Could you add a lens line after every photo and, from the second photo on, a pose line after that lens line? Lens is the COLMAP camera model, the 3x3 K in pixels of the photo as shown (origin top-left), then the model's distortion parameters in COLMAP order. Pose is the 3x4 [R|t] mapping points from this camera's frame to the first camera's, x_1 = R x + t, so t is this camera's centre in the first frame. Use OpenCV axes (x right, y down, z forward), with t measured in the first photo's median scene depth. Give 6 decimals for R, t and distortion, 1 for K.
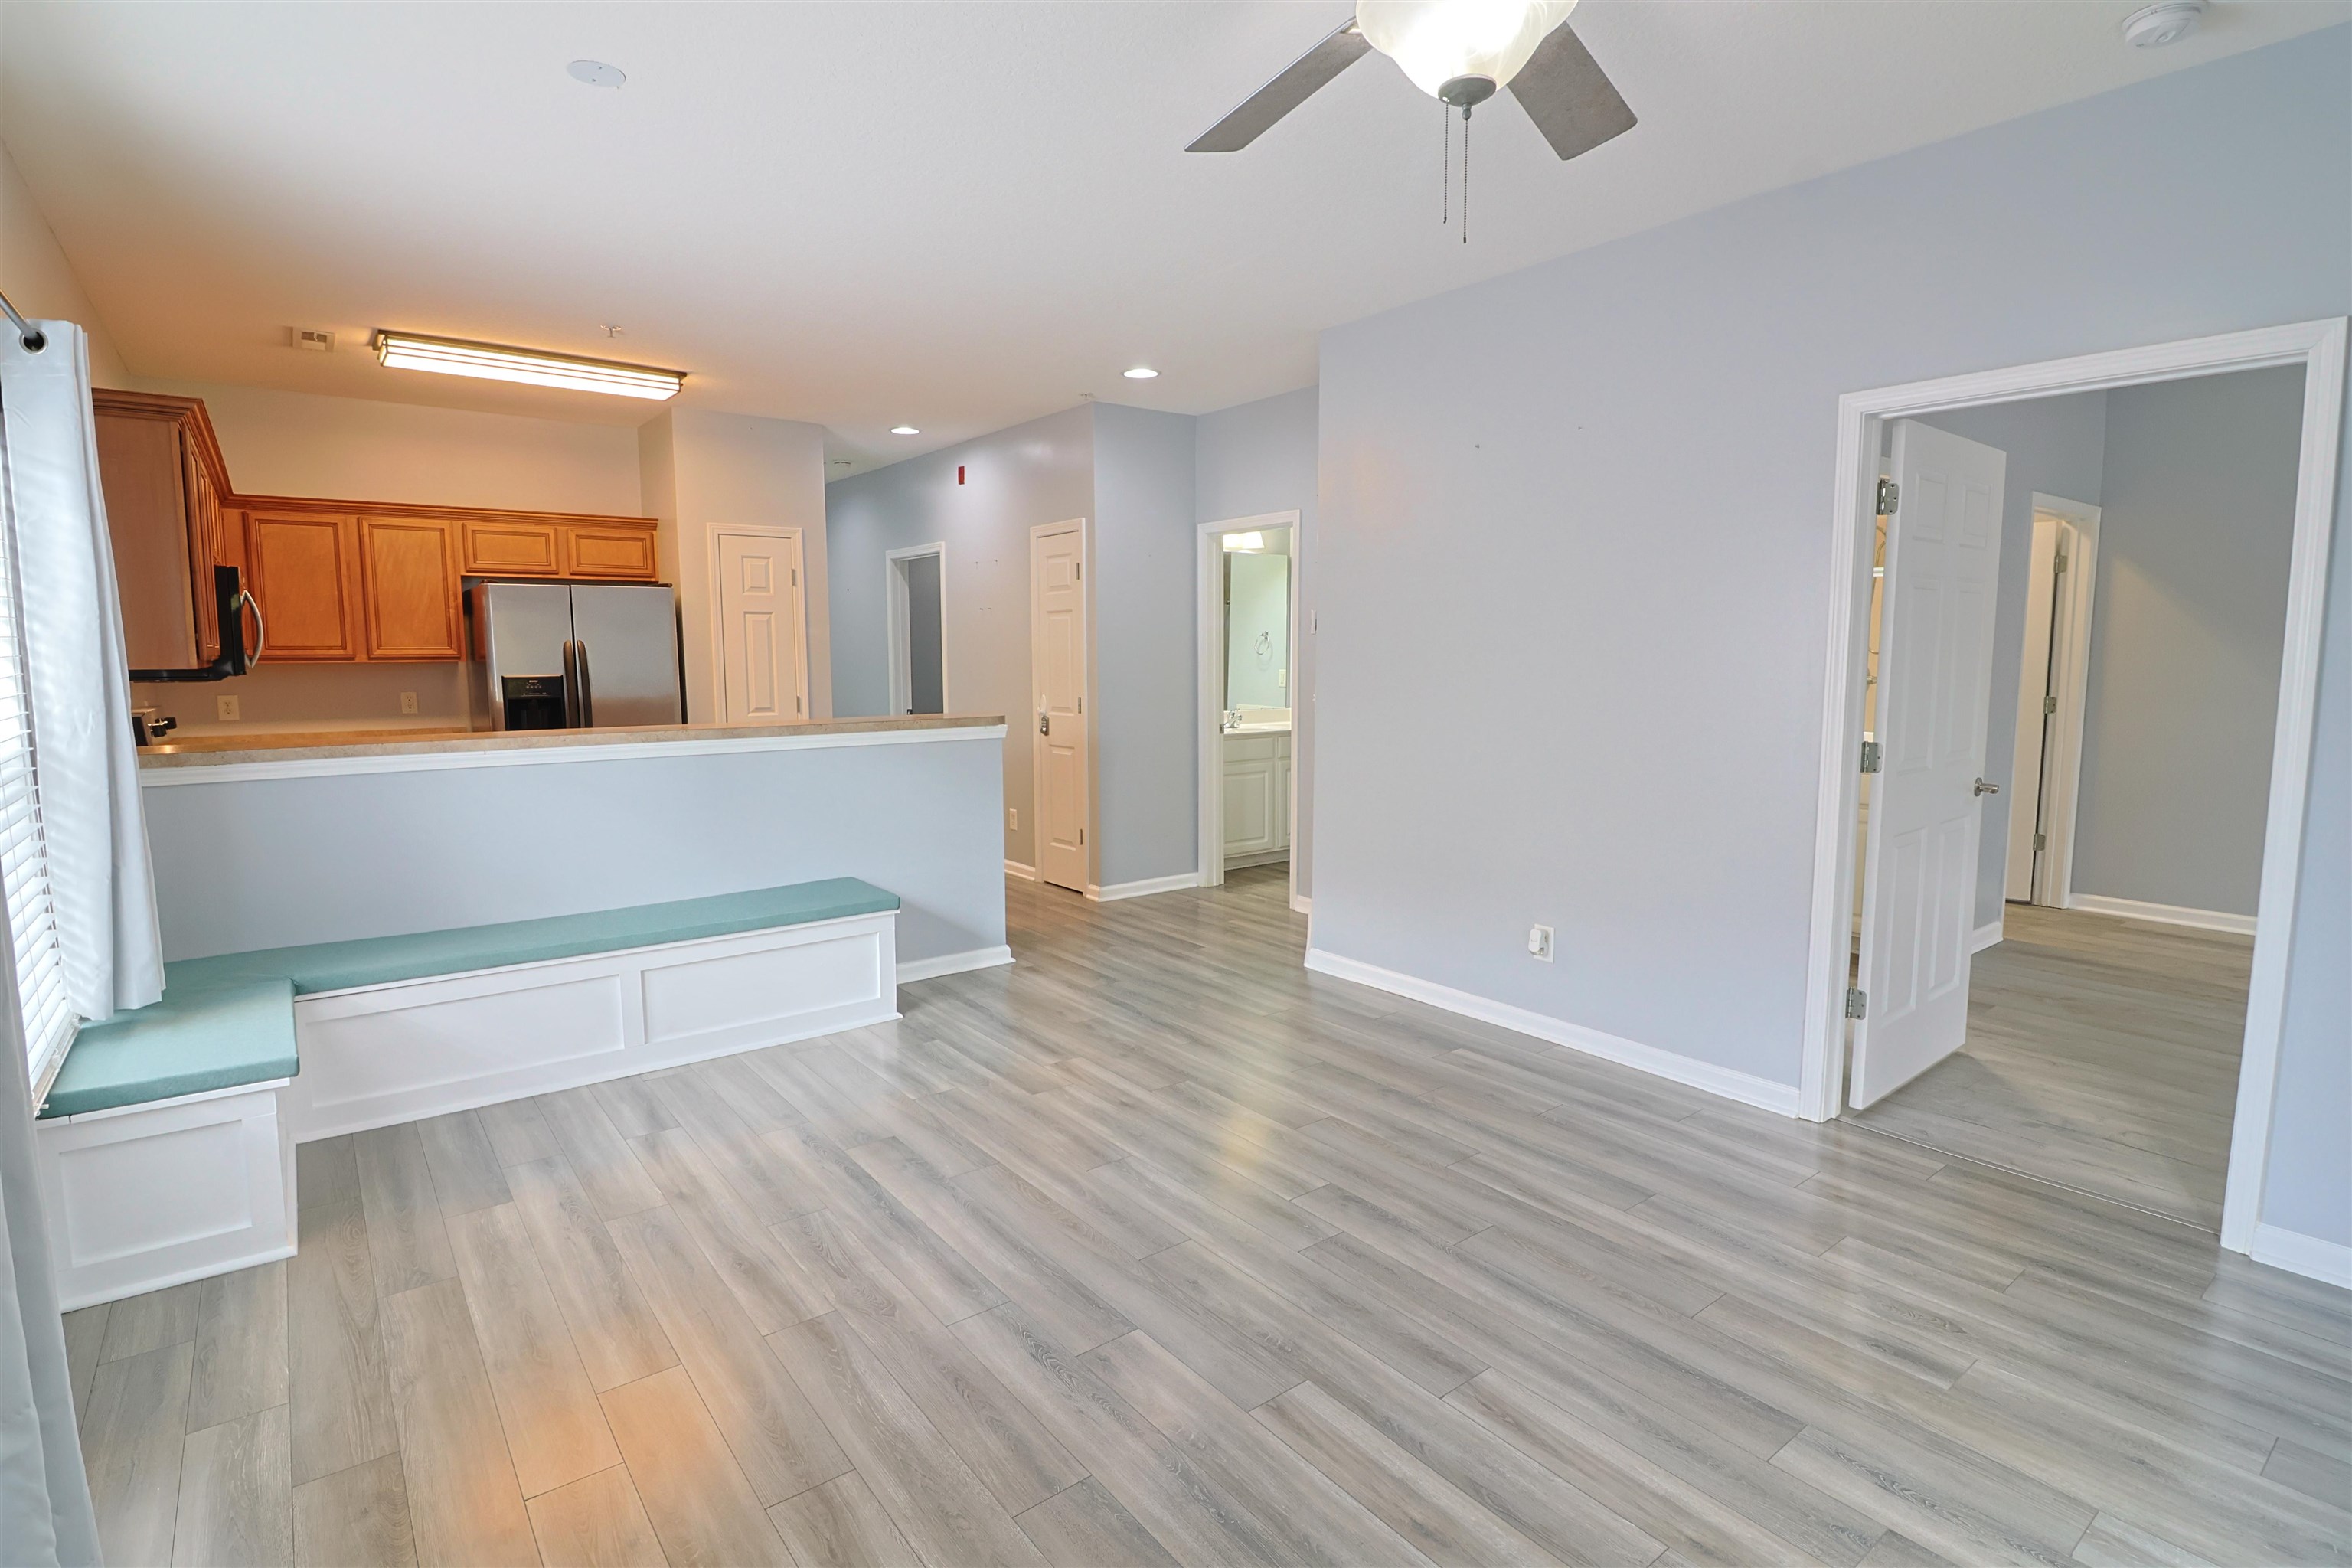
lens RADIAL K [[1156.2, 0, 1187.9], [0, 1156.2, 776.9], [0, 0, 1]] dist [-0.000509, -0.012140]
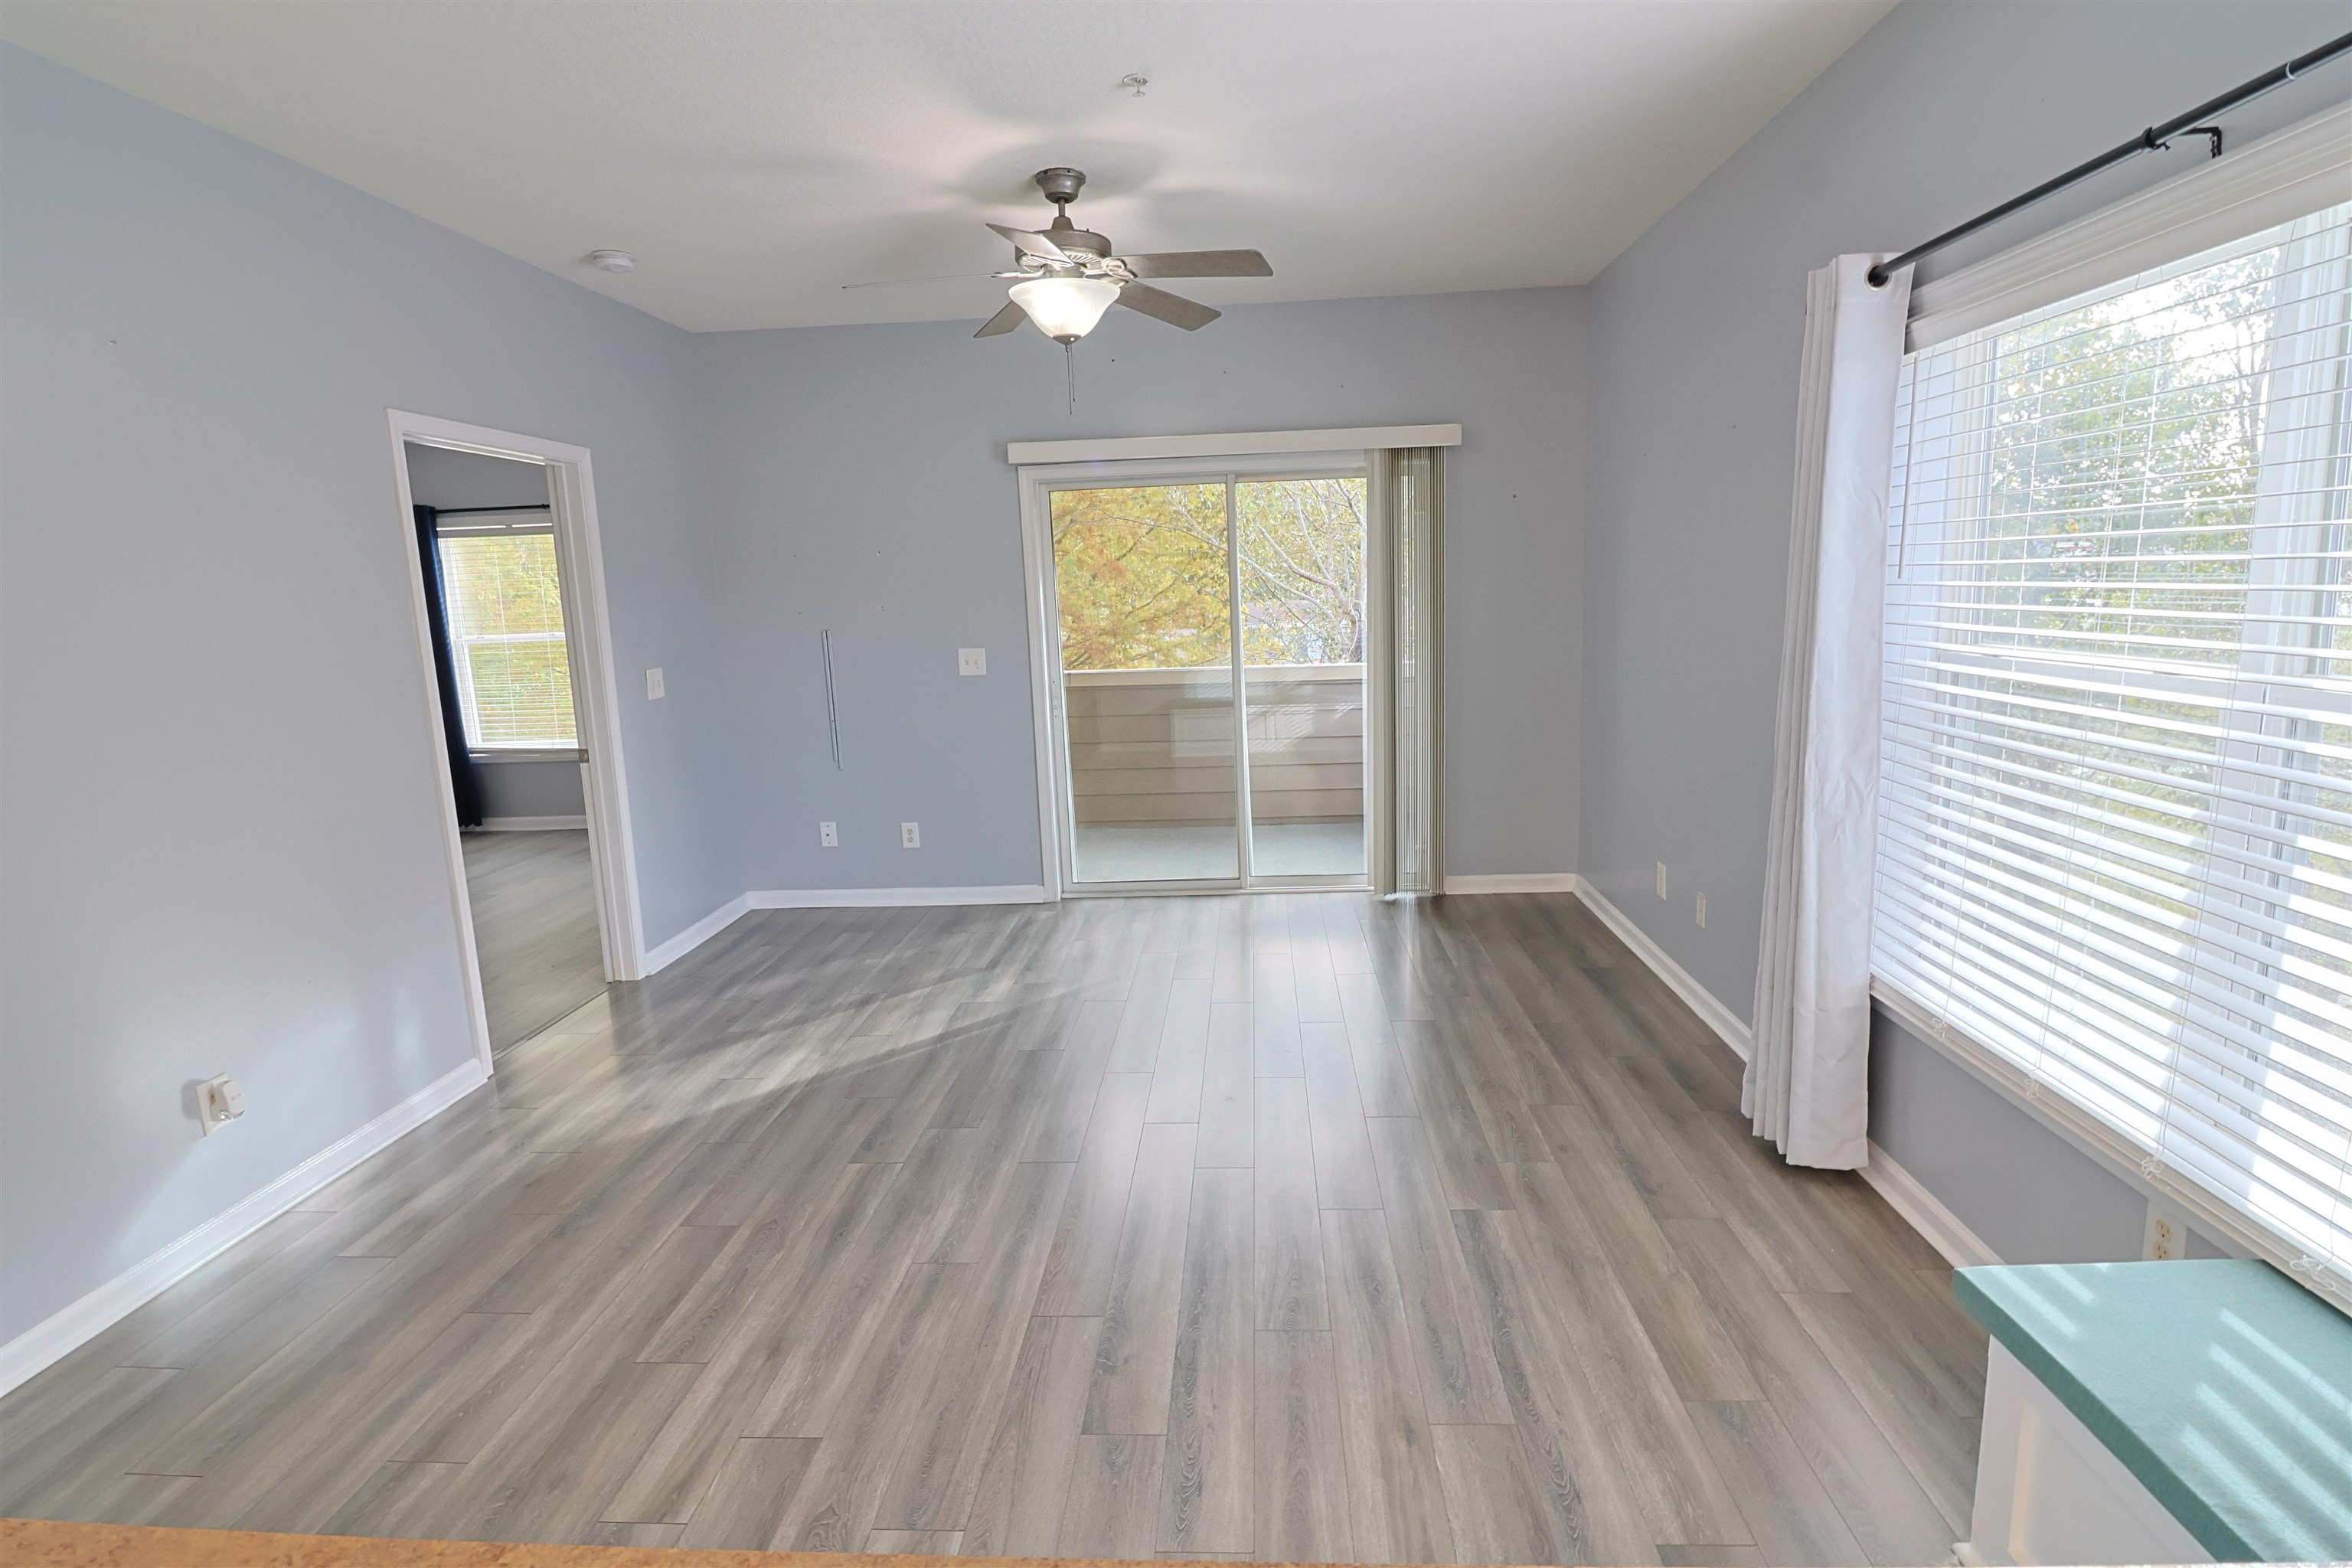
lens RADIAL K [[1156.2, 0, 1174.1], [0, 1156.2, 786.0], [0, 0, 1]] dist [-0.000509, -0.012140]
pose [[-0.745007, -0.083401, 0.661822, -0.627688], [0.113546, 0.961818, 0.249023, -0.162292], [-0.657322, 0.260671, -0.707092, 1.225732]]
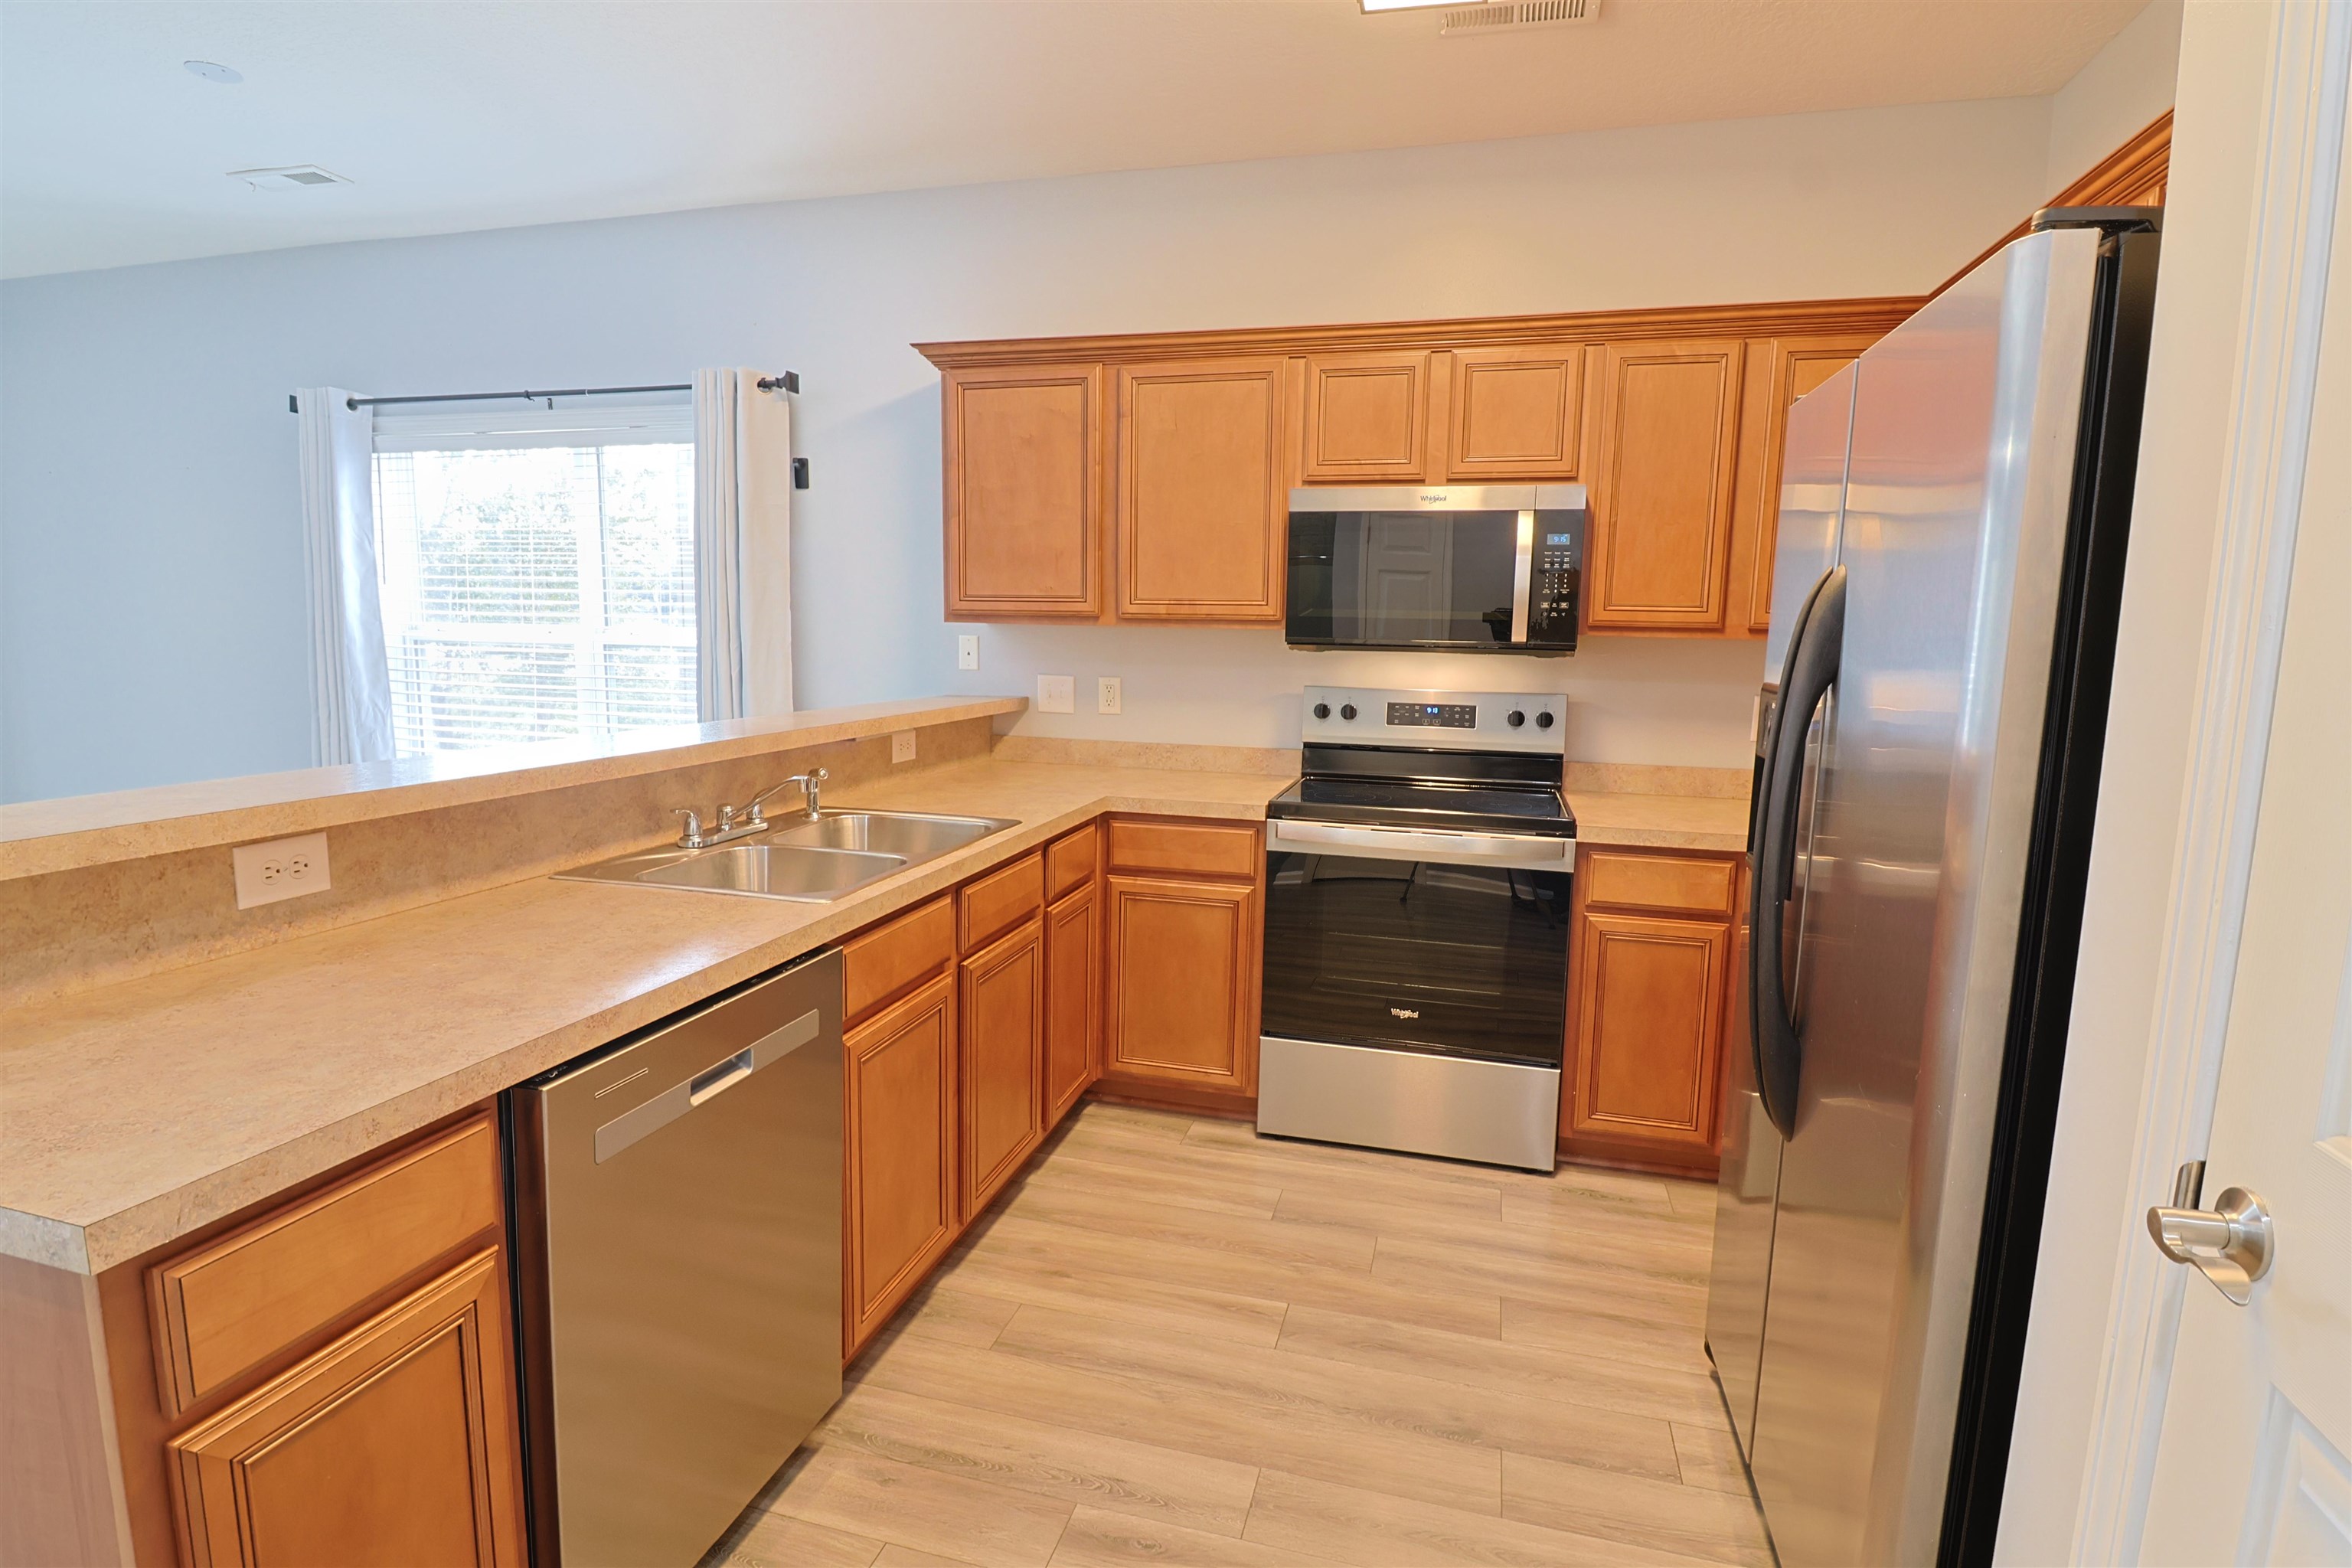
lens RADIAL K [[1156.2, 0, 1180.6], [0, 1156.2, 777.0], [0, 0, 1]] dist [-0.000509, -0.012140]
pose [[-0.798181, 0.066702, -0.598713, -0.394350], [-0.083074, 0.972168, 0.219060, -0.196355], [0.596662, 0.224587, -0.770425, 1.907241]]
